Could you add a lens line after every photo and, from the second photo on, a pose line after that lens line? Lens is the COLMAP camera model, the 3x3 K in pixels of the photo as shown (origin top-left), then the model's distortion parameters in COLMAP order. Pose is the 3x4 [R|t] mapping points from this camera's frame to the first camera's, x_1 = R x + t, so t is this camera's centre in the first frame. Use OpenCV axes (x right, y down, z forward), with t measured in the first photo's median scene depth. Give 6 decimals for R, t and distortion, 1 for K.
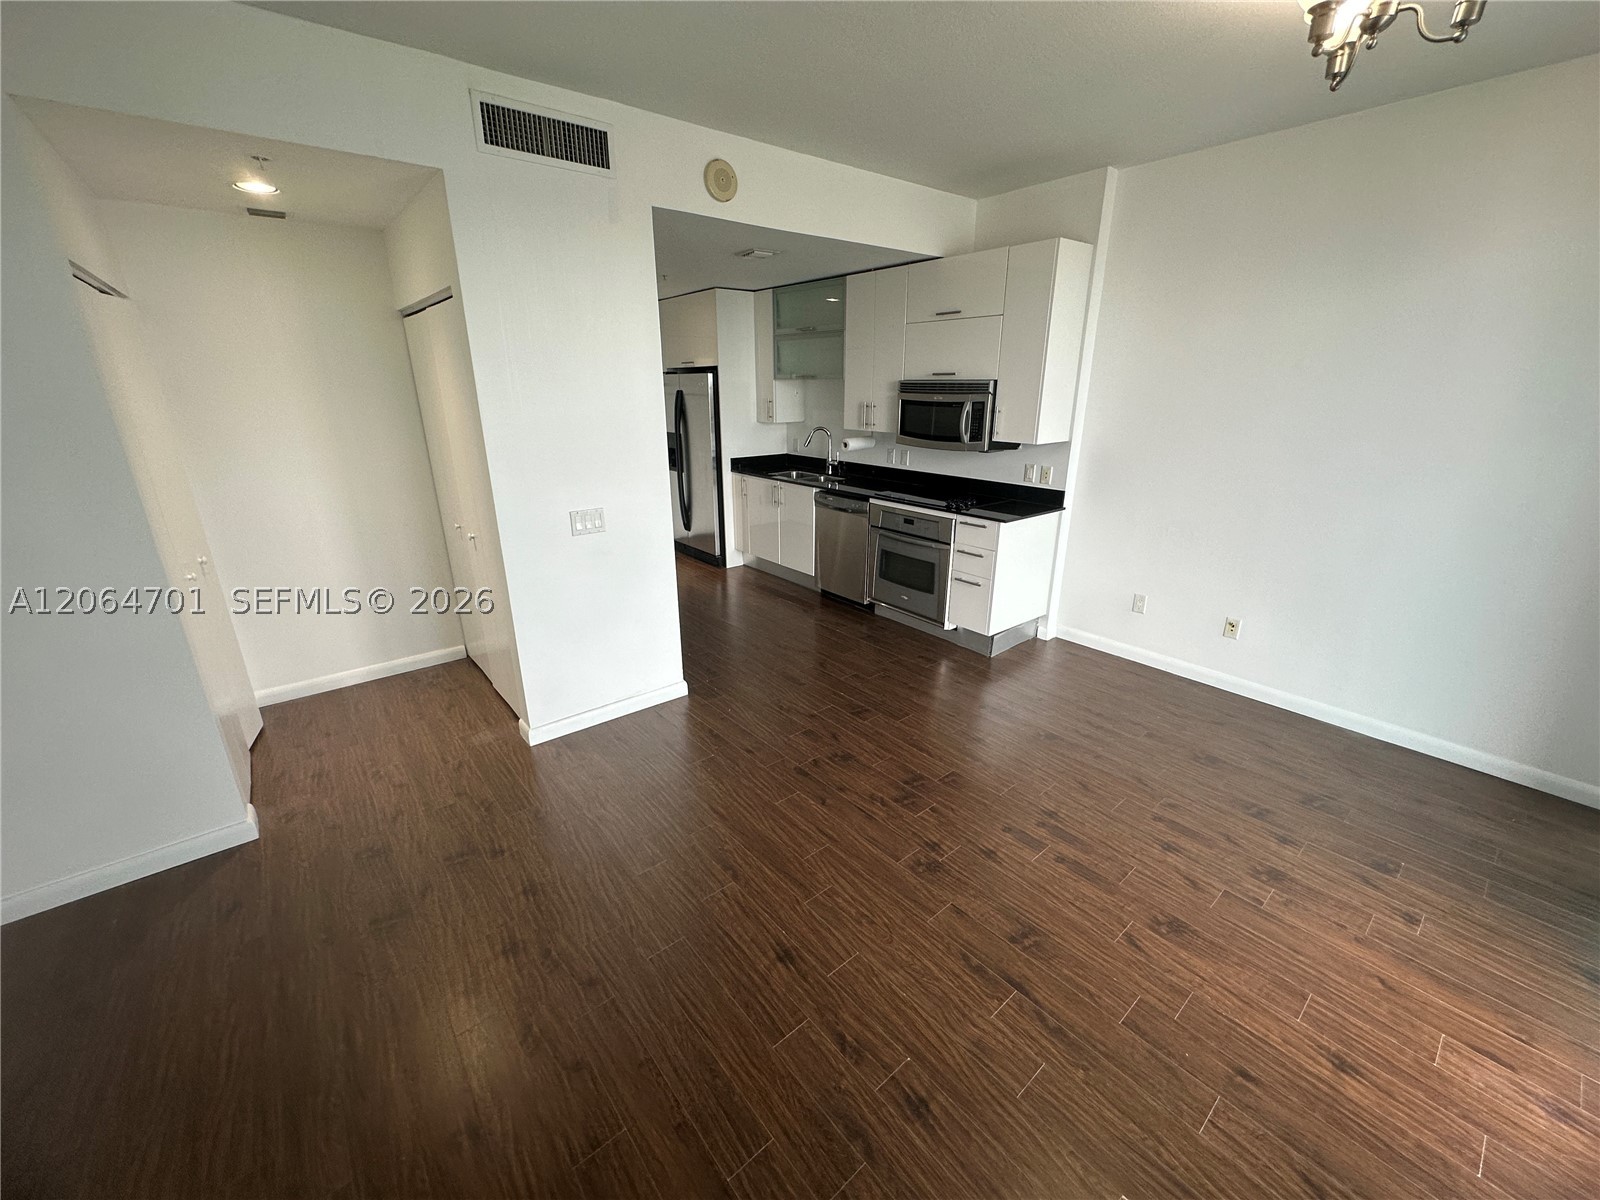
lens RADIAL K [[636.8, 0, 799.3], [0, 636.8, 597.7], [0, 0, 1]] dist [-0.000489, 0.000041]
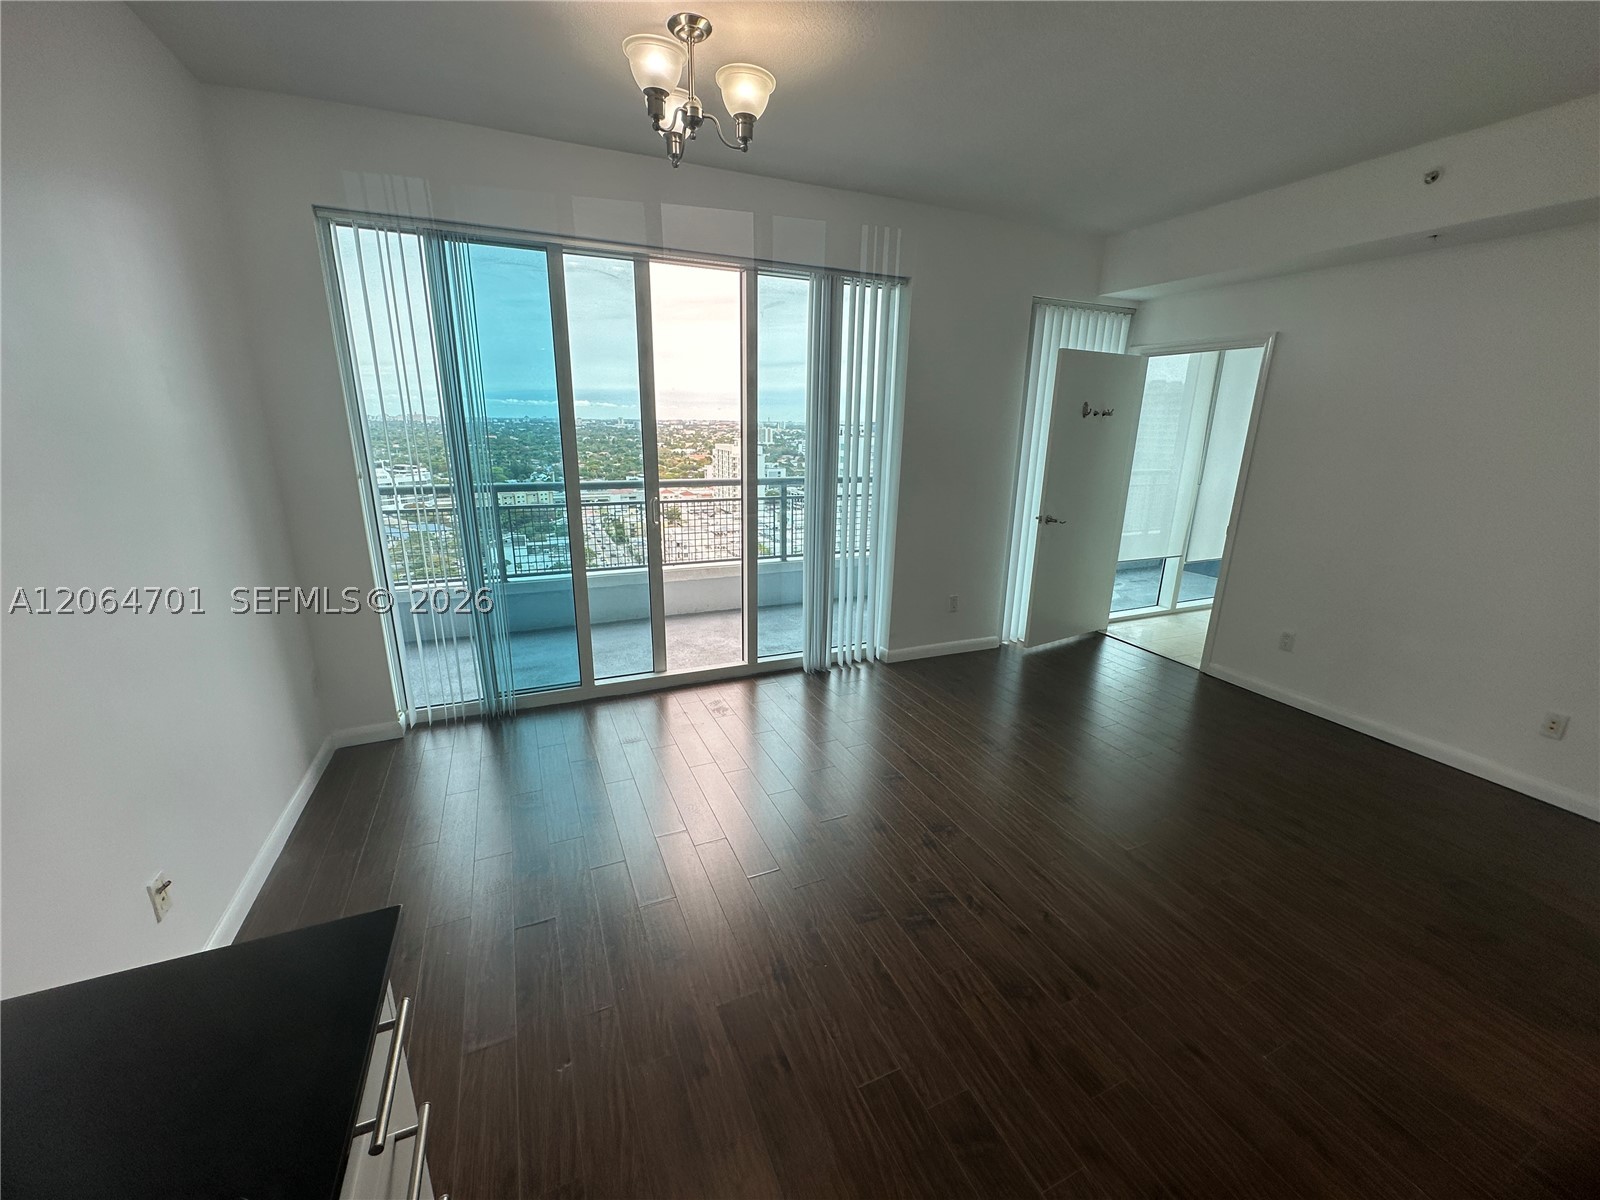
lens RADIAL K [[636.8, 0, 799.3], [0, 636.8, 597.7], [0, 0, 1]] dist [-0.000489, 0.000041]
pose [[-0.961713, -0.086850, 0.259934, 0.108493], [0.075878, 0.827001, 0.557056, -0.316898], [-0.263346, 0.555451, -0.788748, 0.987794]]
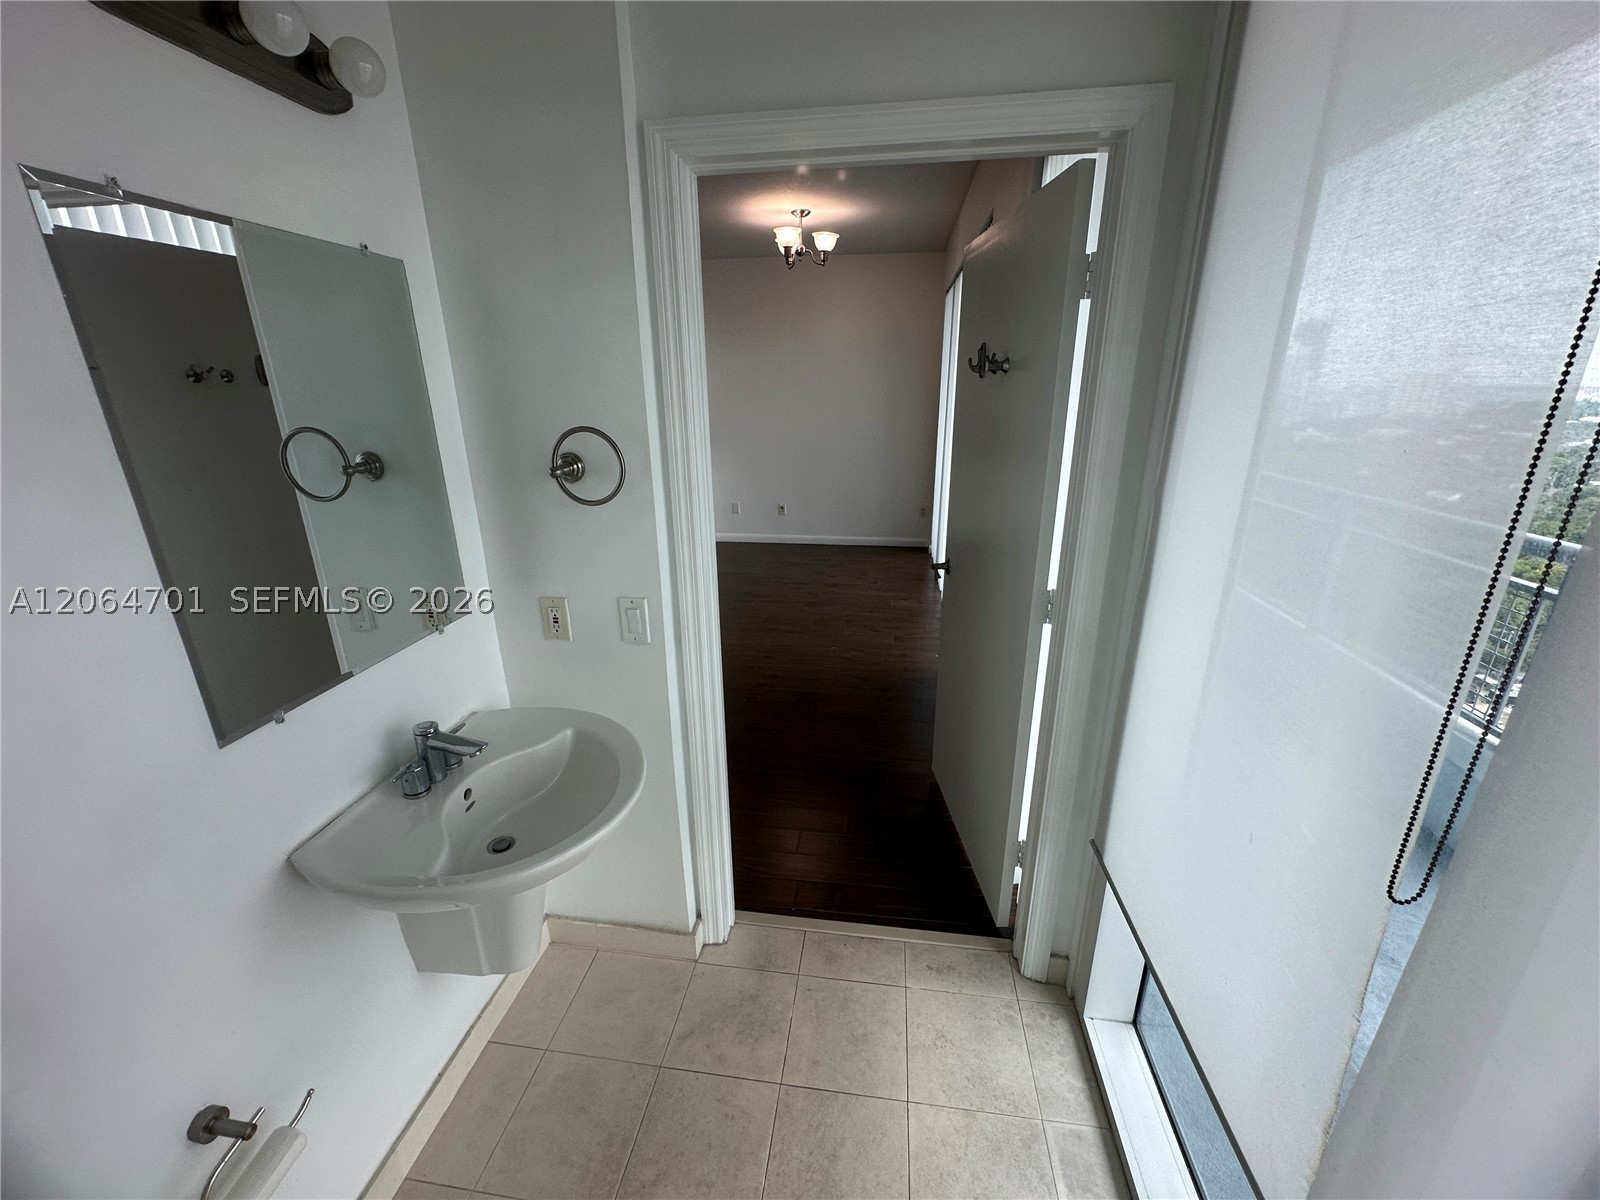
lens RADIAL K [[636.8, 0, 799.3], [0, 636.8, 597.7], [0, 0, 1]] dist [-0.000489, 0.000041]
pose [[0.731423, -0.216345, 0.646696, -0.510057], [0.224549, 0.971861, 0.071157, 0.158727], [-0.643894, 0.093169, 0.759421, -0.408558]]
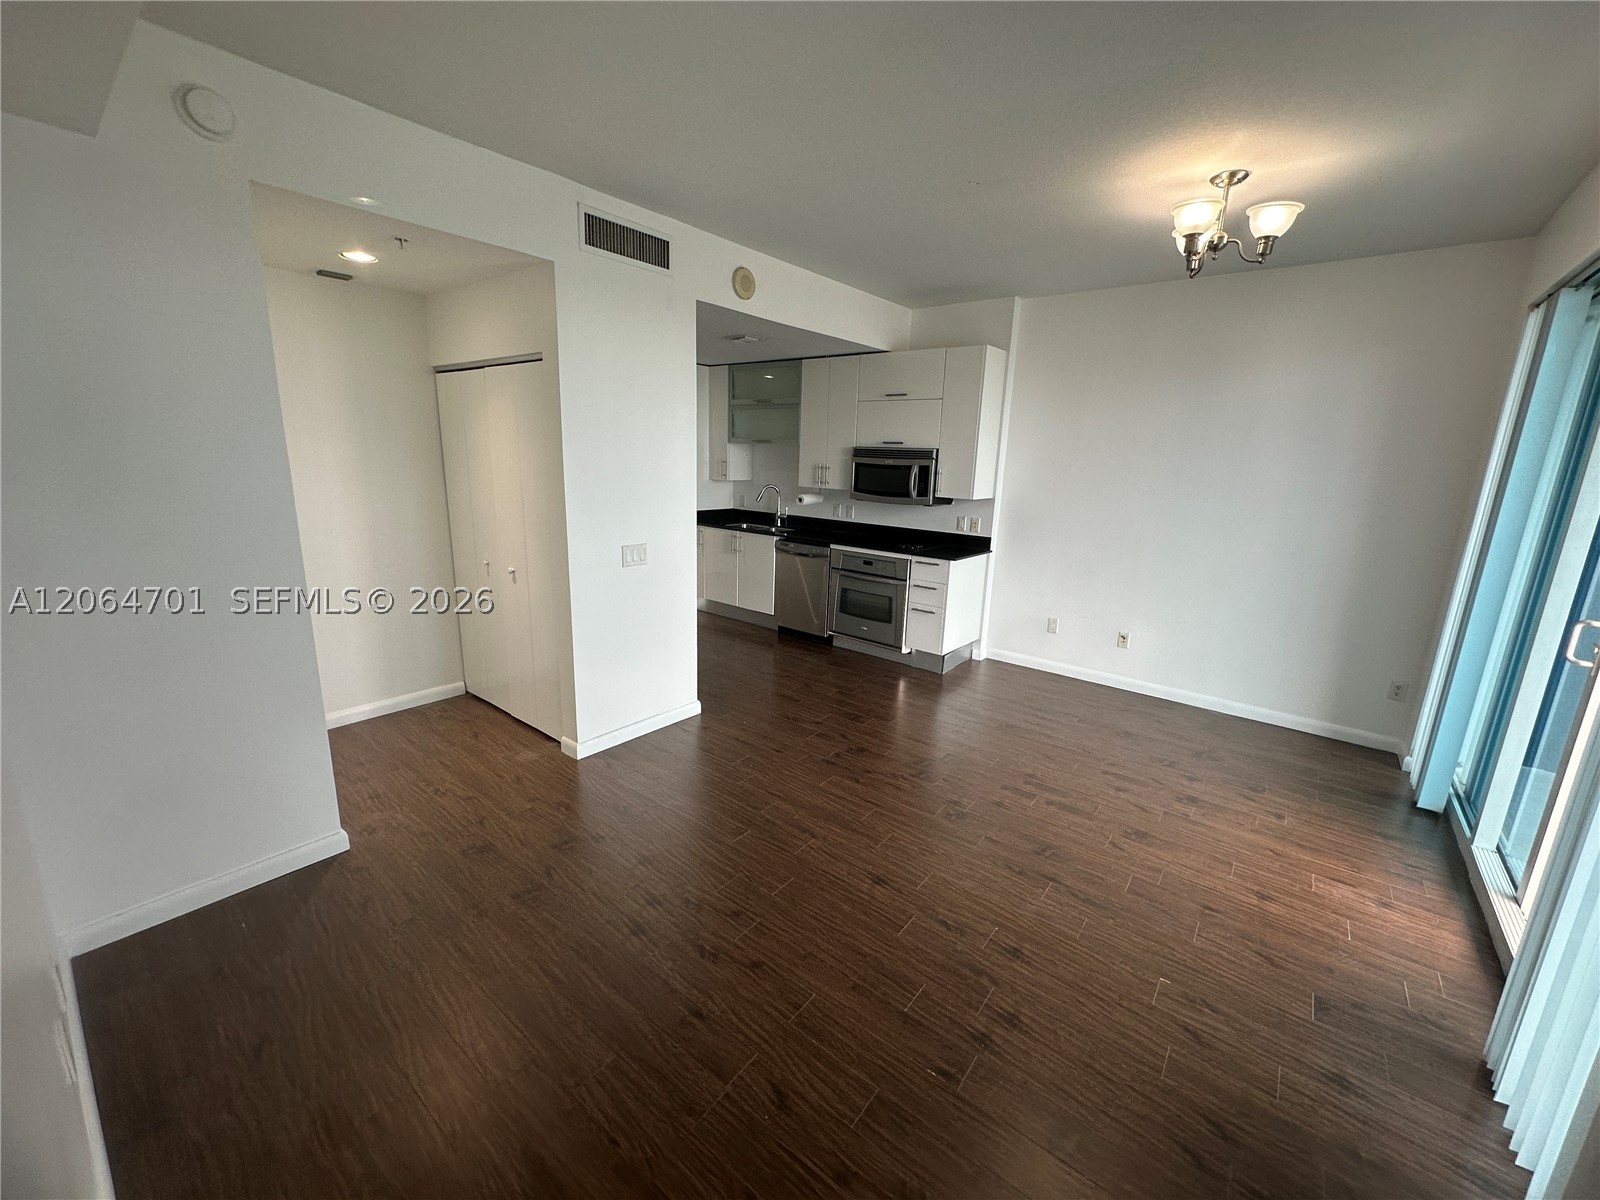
lens RADIAL K [[636.8, 0, 799.3], [0, 636.8, 597.7], [0, 0, 1]] dist [-0.000489, 0.000041]
pose [[0.978346, -0.012280, 0.206609, -0.209516], [0.032997, 0.994725, -0.097127, 0.058470], [-0.204327, 0.101841, 0.973591, -0.125491]]
